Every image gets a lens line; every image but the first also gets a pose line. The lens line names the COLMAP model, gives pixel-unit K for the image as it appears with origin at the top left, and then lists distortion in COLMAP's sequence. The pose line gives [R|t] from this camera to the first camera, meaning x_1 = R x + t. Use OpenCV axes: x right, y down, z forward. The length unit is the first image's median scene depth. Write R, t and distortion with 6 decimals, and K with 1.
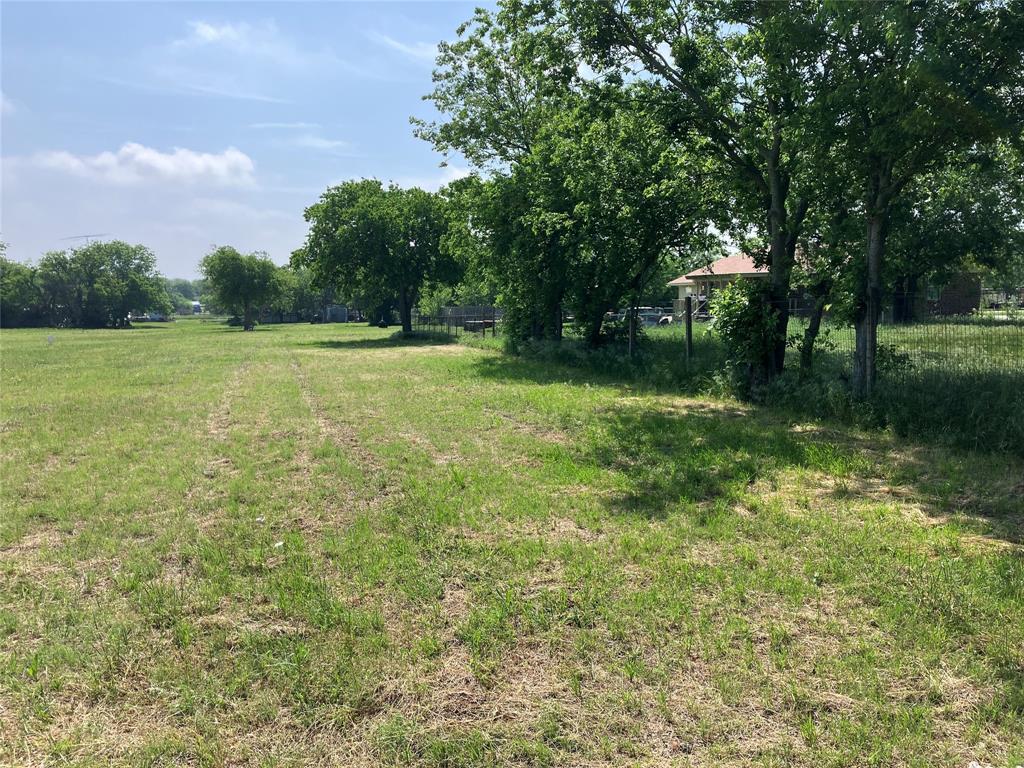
lens RADIAL K [[834.9, 0, 518.7], [0, 834.9, 390.8], [0, 0, 1]] dist [0.030600, -0.042983]
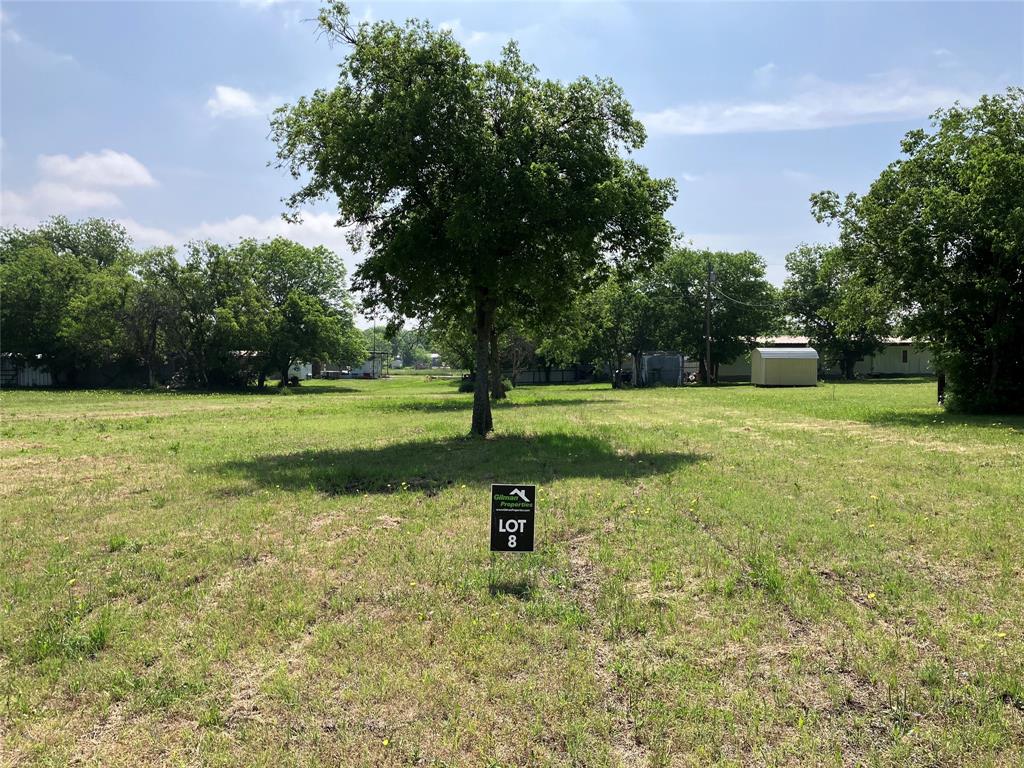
lens RADIAL K [[834.9, 0, 496.4], [0, 834.9, 394.1], [0, 0, 1]] dist [0.030600, -0.042983]
pose [[0.952778, 0.015139, -0.303289, -0.163194], [-0.034046, 0.997785, -0.057151, -0.045327], [0.301752, 0.064778, 0.951183, 0.508467]]
